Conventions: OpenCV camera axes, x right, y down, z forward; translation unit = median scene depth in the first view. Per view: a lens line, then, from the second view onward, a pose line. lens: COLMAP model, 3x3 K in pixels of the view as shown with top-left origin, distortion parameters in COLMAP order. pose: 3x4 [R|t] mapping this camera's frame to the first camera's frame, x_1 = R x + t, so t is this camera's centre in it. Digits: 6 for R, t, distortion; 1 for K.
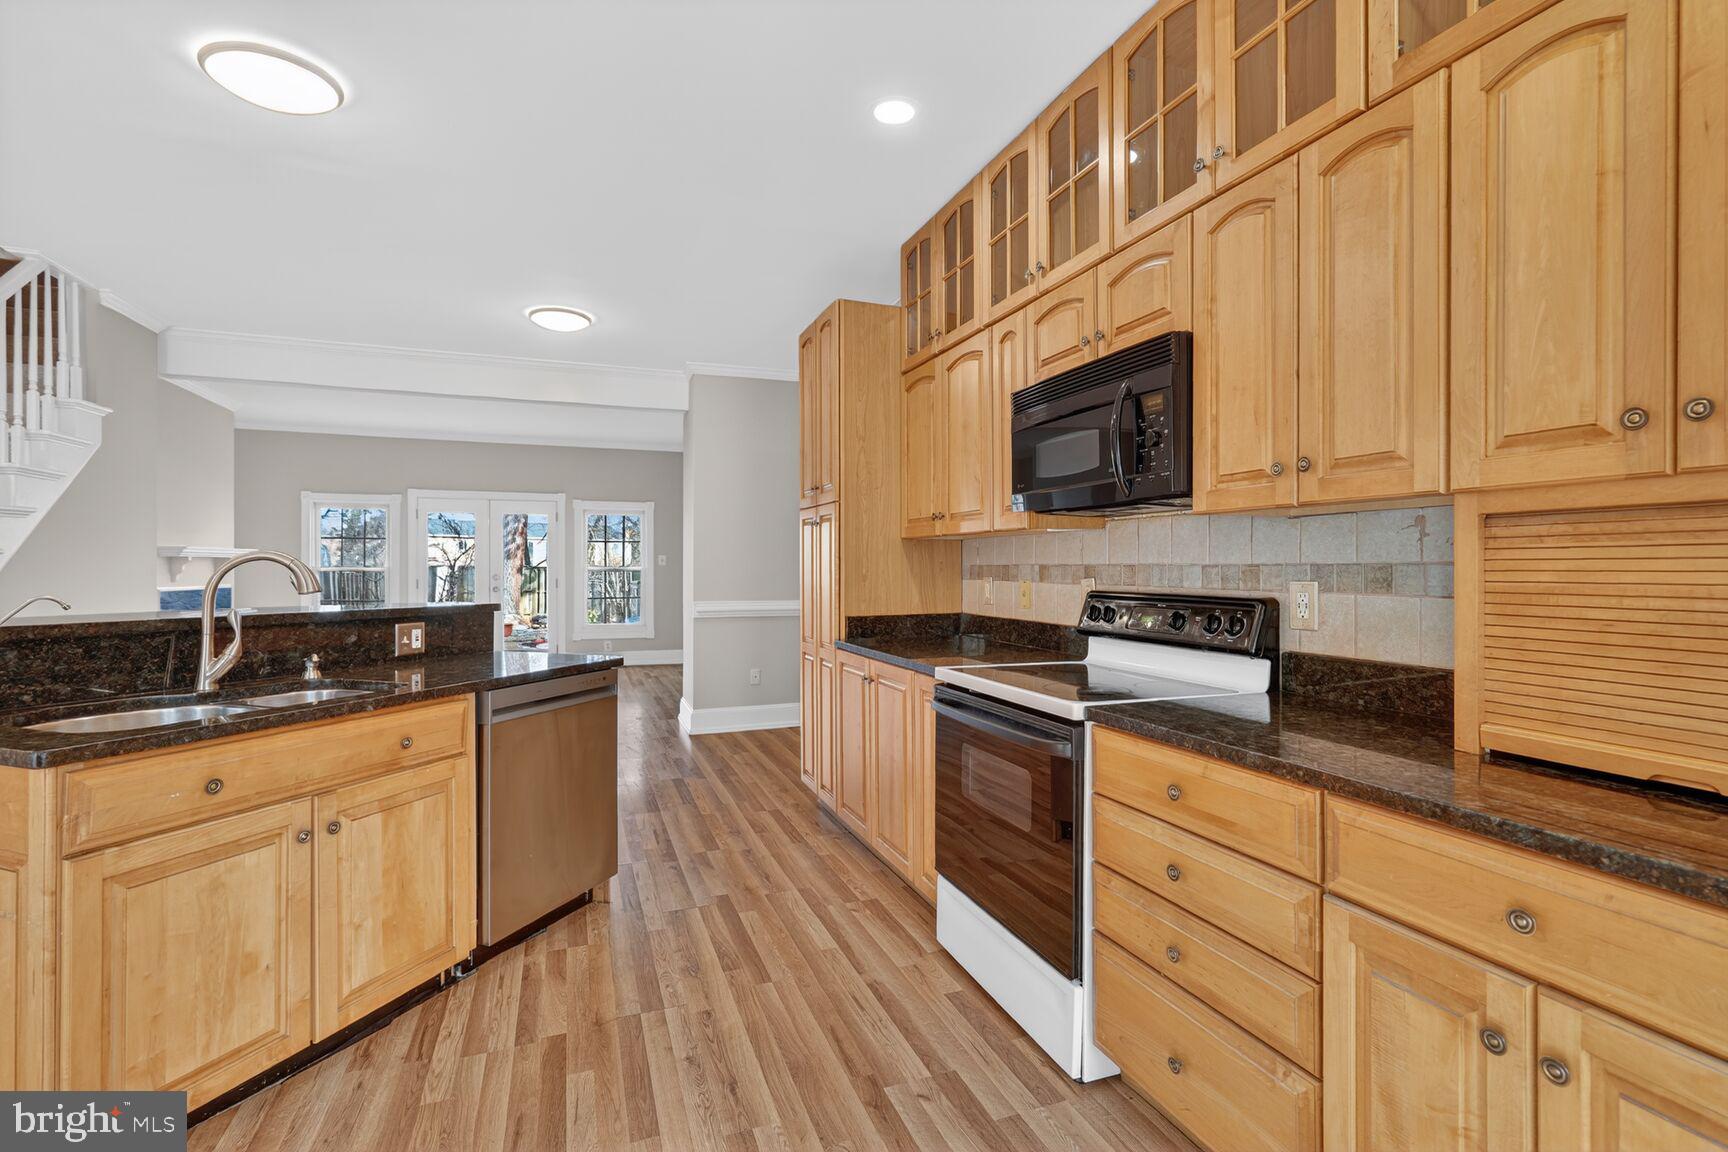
lens RADIAL K [[795.1, 0, 863.2], [0, 795.1, 567.8], [0, 0, 1]] dist [-0.001238, -0.000414]
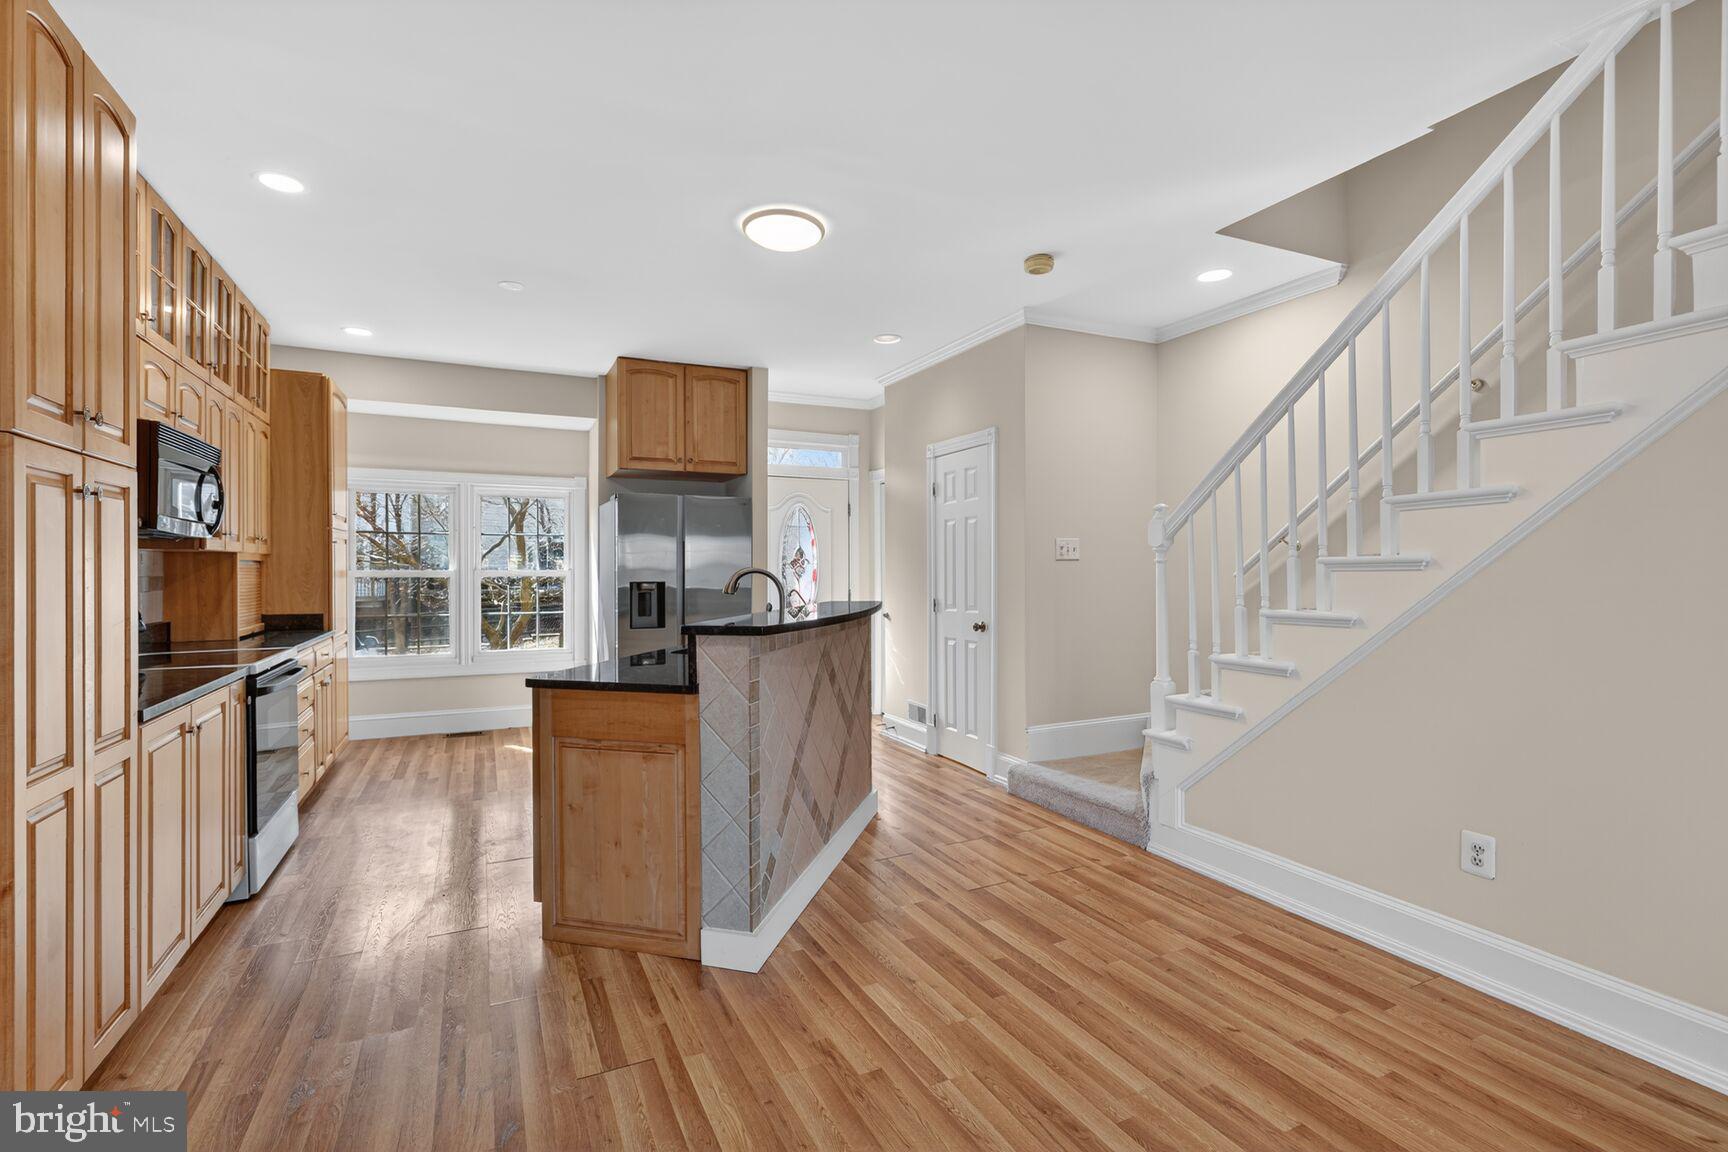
lens RADIAL K [[787.9, 0, 859.3], [0, 787.9, 574.4], [0, 0, 1]] dist [-0.000084, -0.000099]
pose [[-0.995544, 0.003149, -0.094245, -0.518302], [0.002532, 0.999975, 0.006663, -0.010798], [0.094264, 0.006394, -0.995527, 1.674841]]
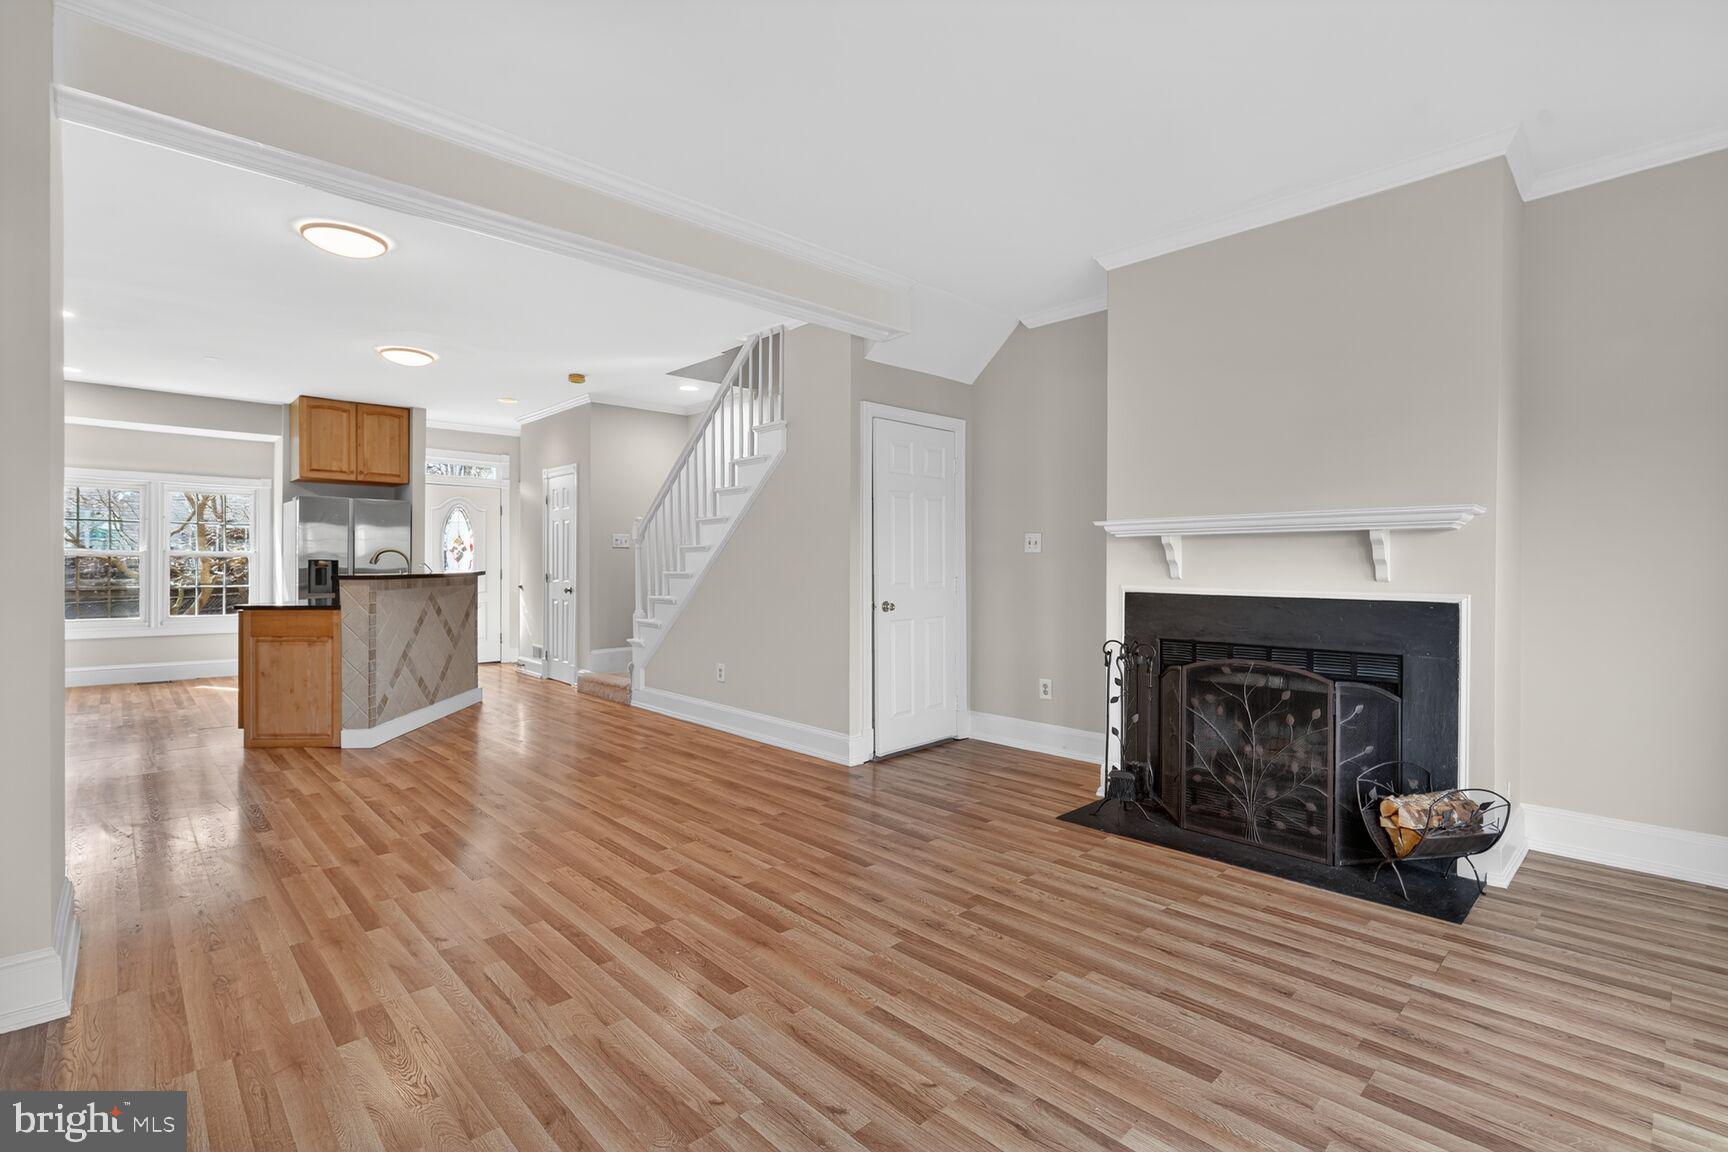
lens RADIAL K [[795.1, 0, 863.2], [0, 795.1, 567.8], [0, 0, 1]] dist [-0.001238, -0.000414]
pose [[-0.919005, -0.003052, -0.394235, -0.744863], [-0.005023, 0.999980, 0.003967, 0.017160], [0.394214, 0.005626, -0.919001, 2.649247]]
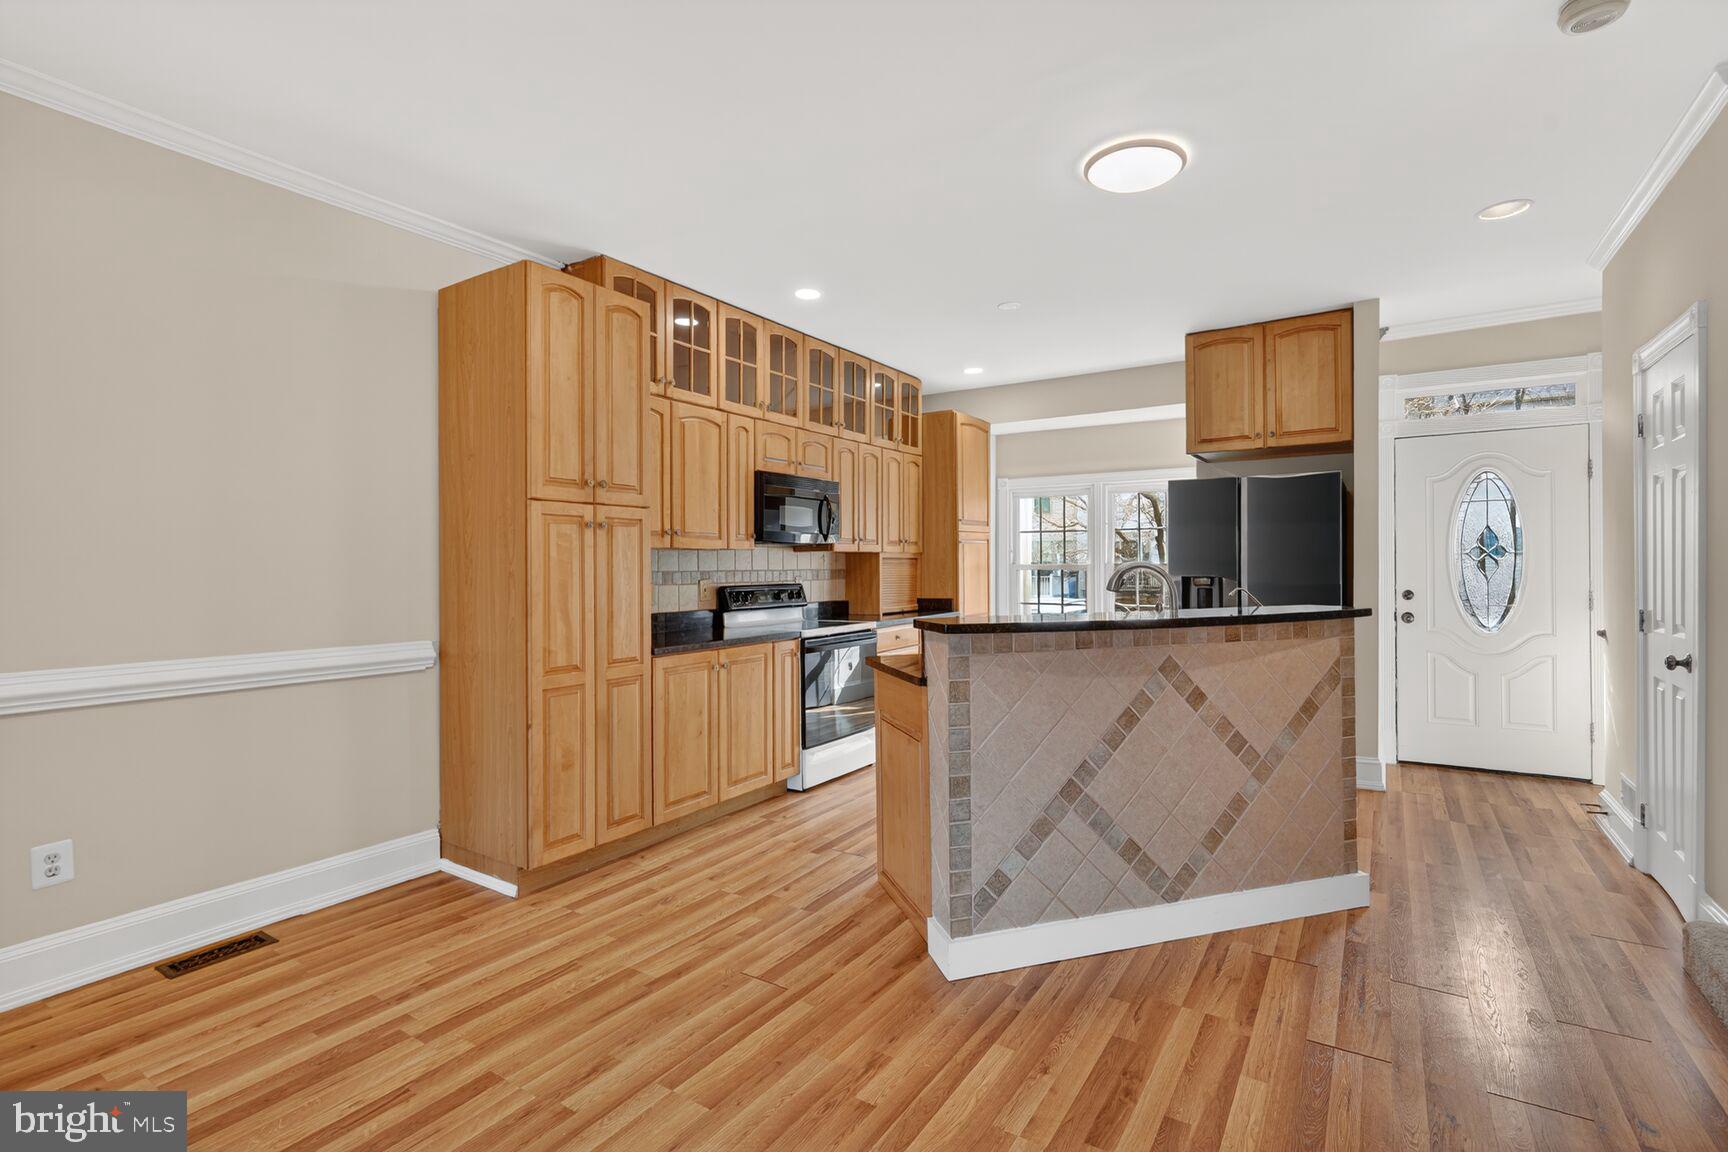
lens RADIAL K [[795.1, 0, 863.2], [0, 795.1, 567.8], [0, 0, 1]] dist [-0.001238, -0.000414]
pose [[-0.594910, 0.002593, 0.803788, -1.015625], [0.007448, 0.999970, 0.002286, -0.009968], [-0.803758, 0.007346, -0.594911, 1.426710]]
